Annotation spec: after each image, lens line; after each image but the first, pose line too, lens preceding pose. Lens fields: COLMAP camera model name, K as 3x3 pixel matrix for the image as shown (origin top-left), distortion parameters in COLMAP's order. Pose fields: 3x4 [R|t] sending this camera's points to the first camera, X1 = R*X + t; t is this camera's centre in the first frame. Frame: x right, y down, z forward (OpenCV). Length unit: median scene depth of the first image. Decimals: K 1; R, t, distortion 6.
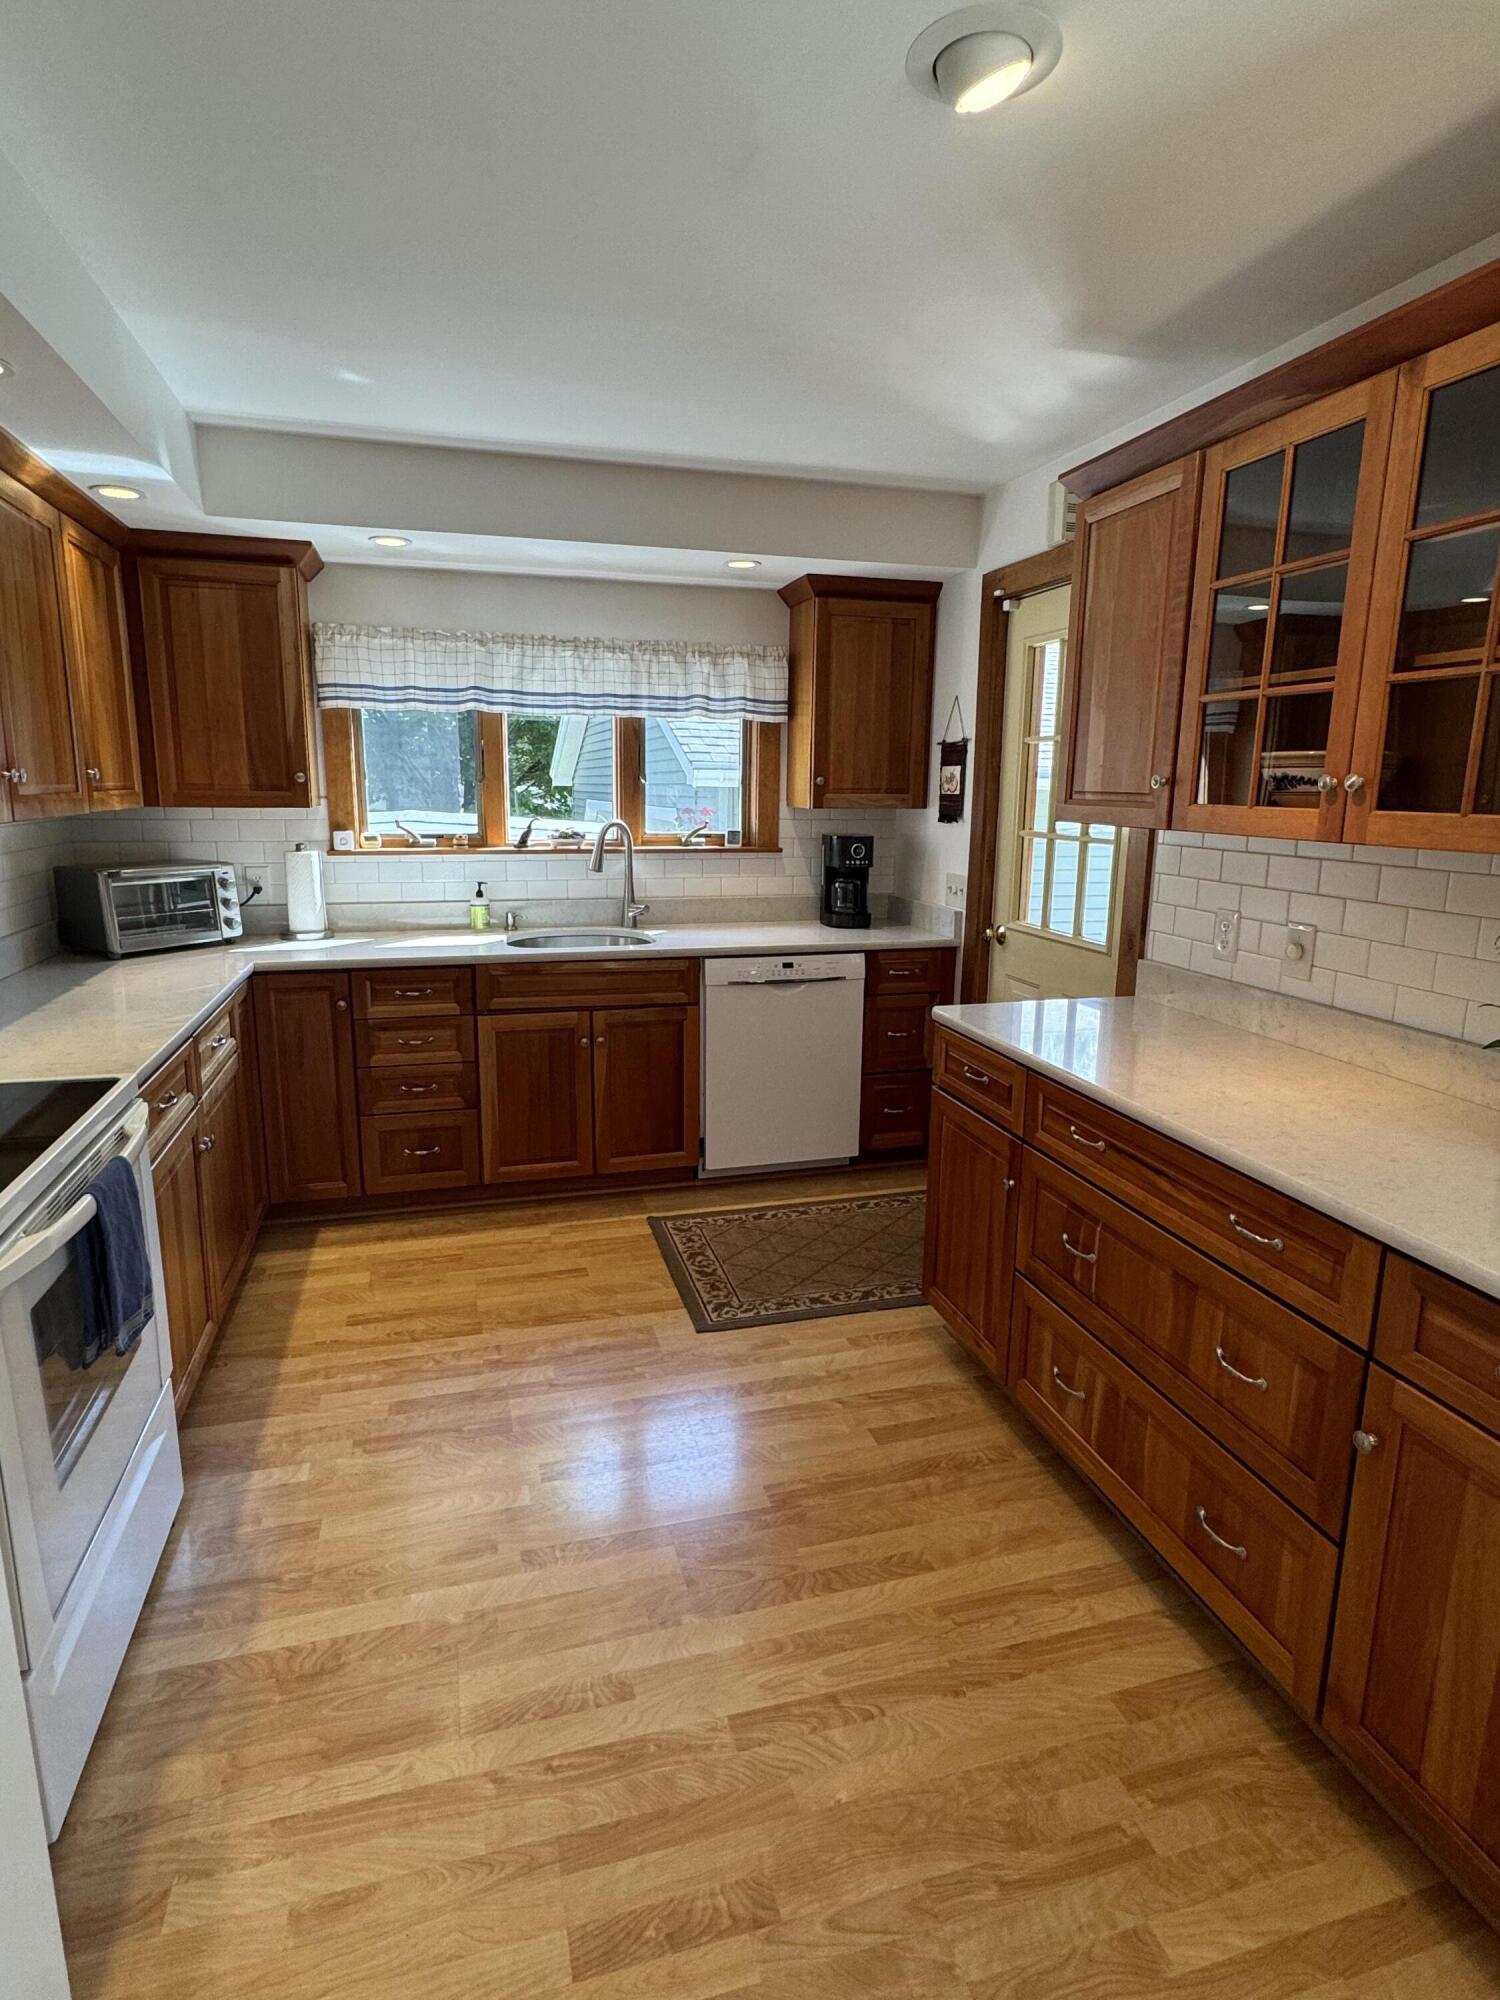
lens RADIAL K [[1061.1, 0, 749.6], [0, 1061.1, 997.2], [0, 0, 1]] dist [-0.000890, 0.000685]
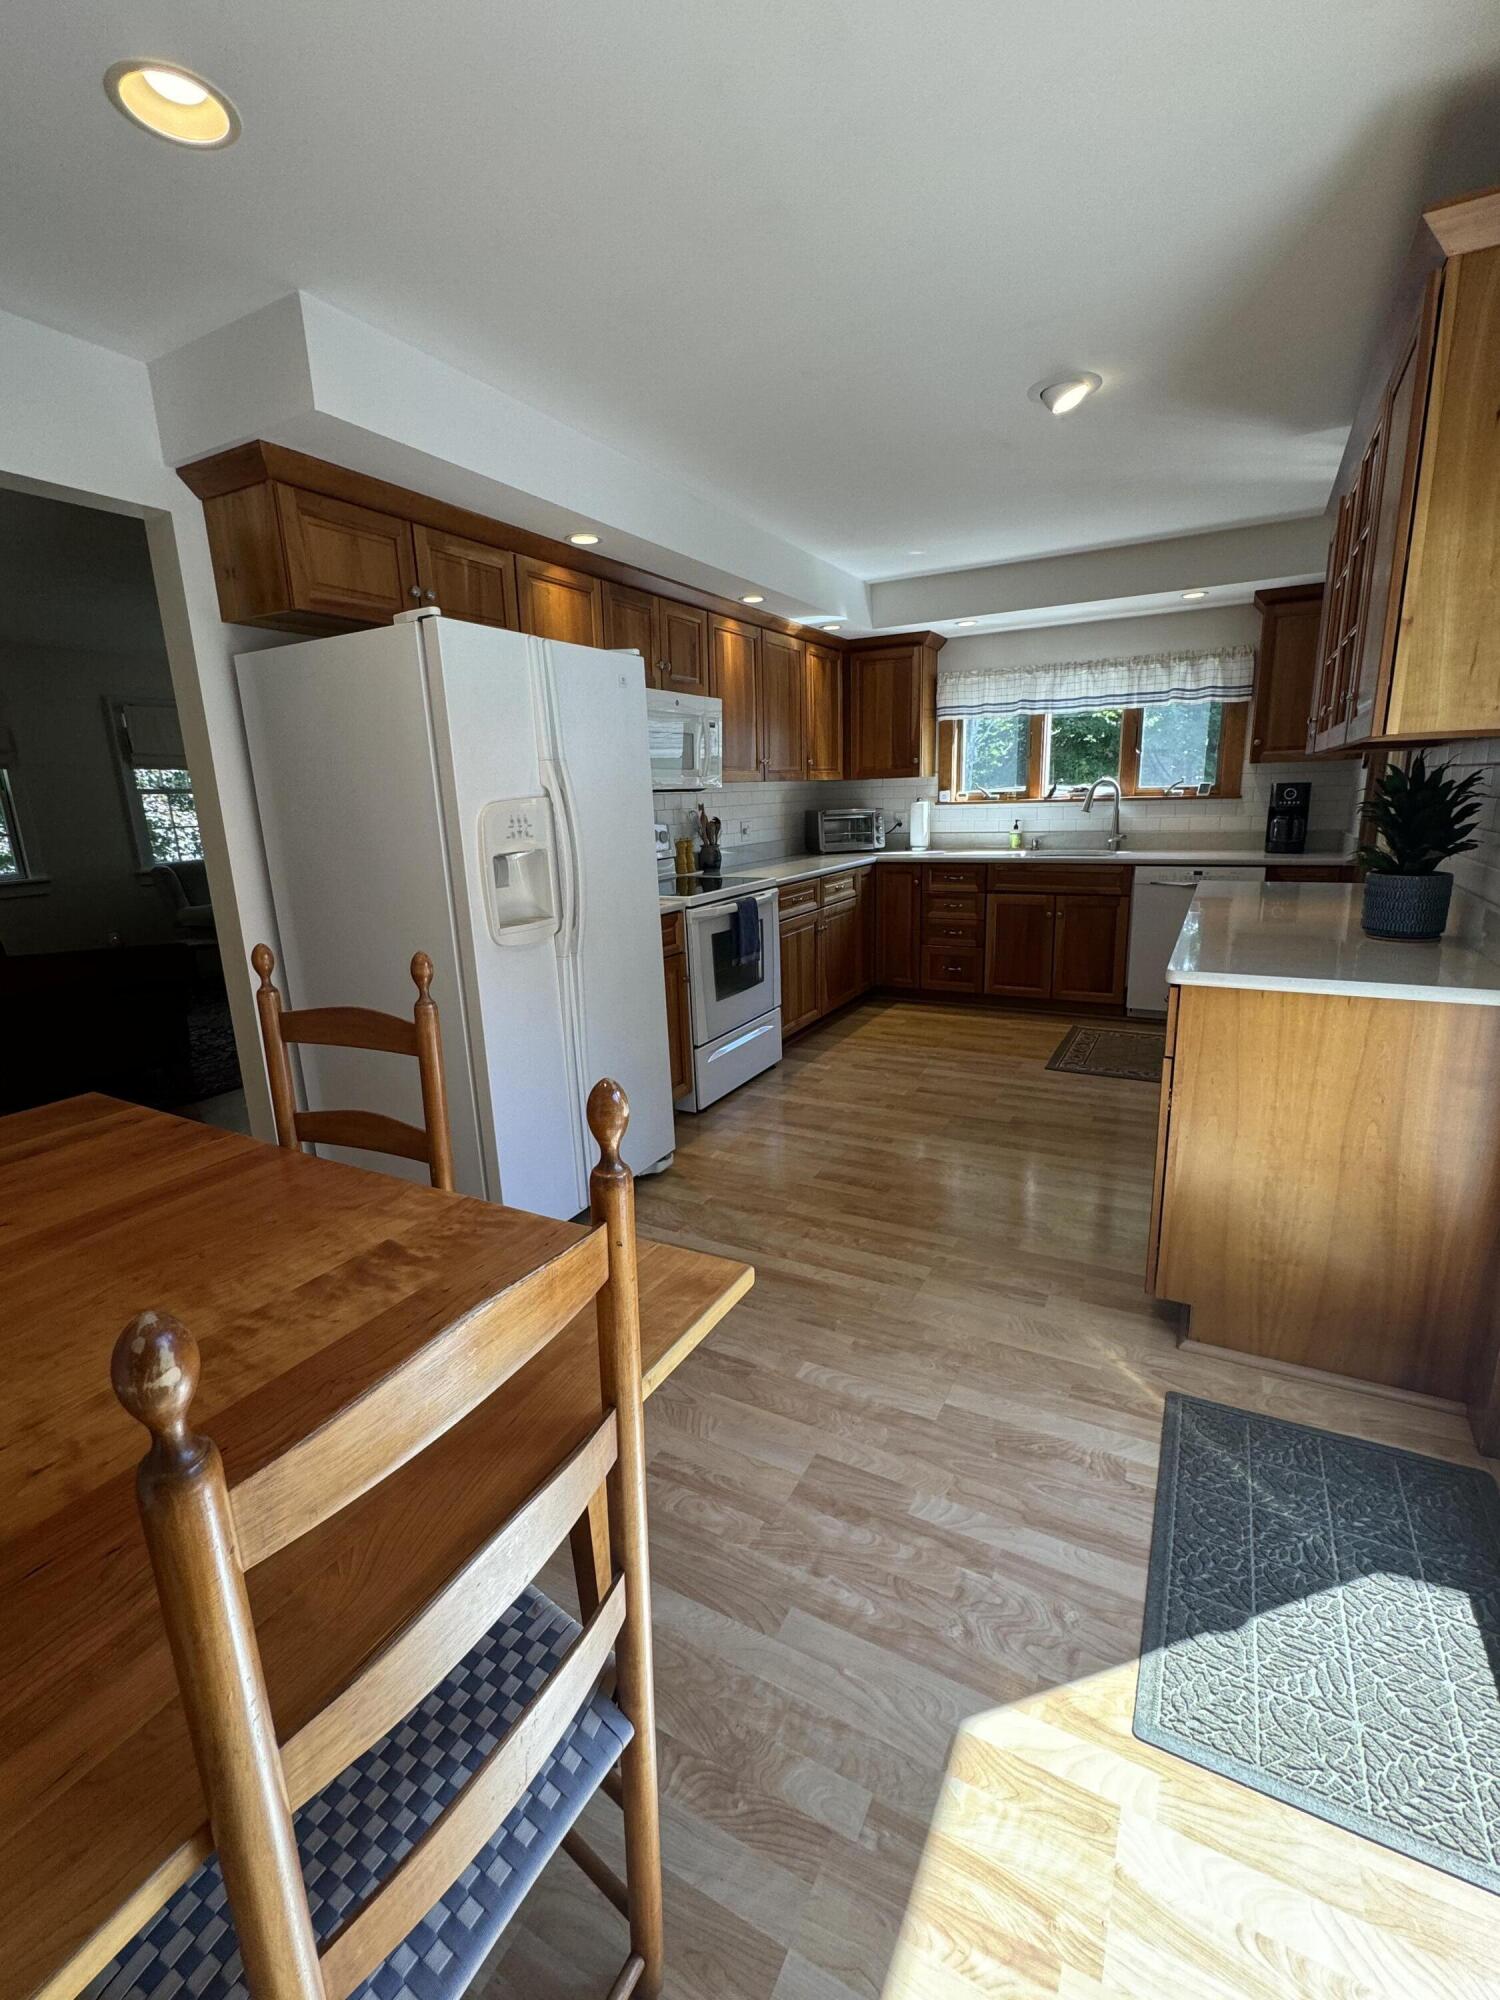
lens RADIAL K [[871.5, 0, 752.3], [0, 871.5, 994.8], [0, 0, 1]] dist [0.000620, 0.000169]
pose [[0.715126, 0.124619, -0.687798, 0.456807], [-0.100584, 0.992085, 0.075171, 0.110553], [0.691721, 0.015424, 0.722000, -0.283935]]
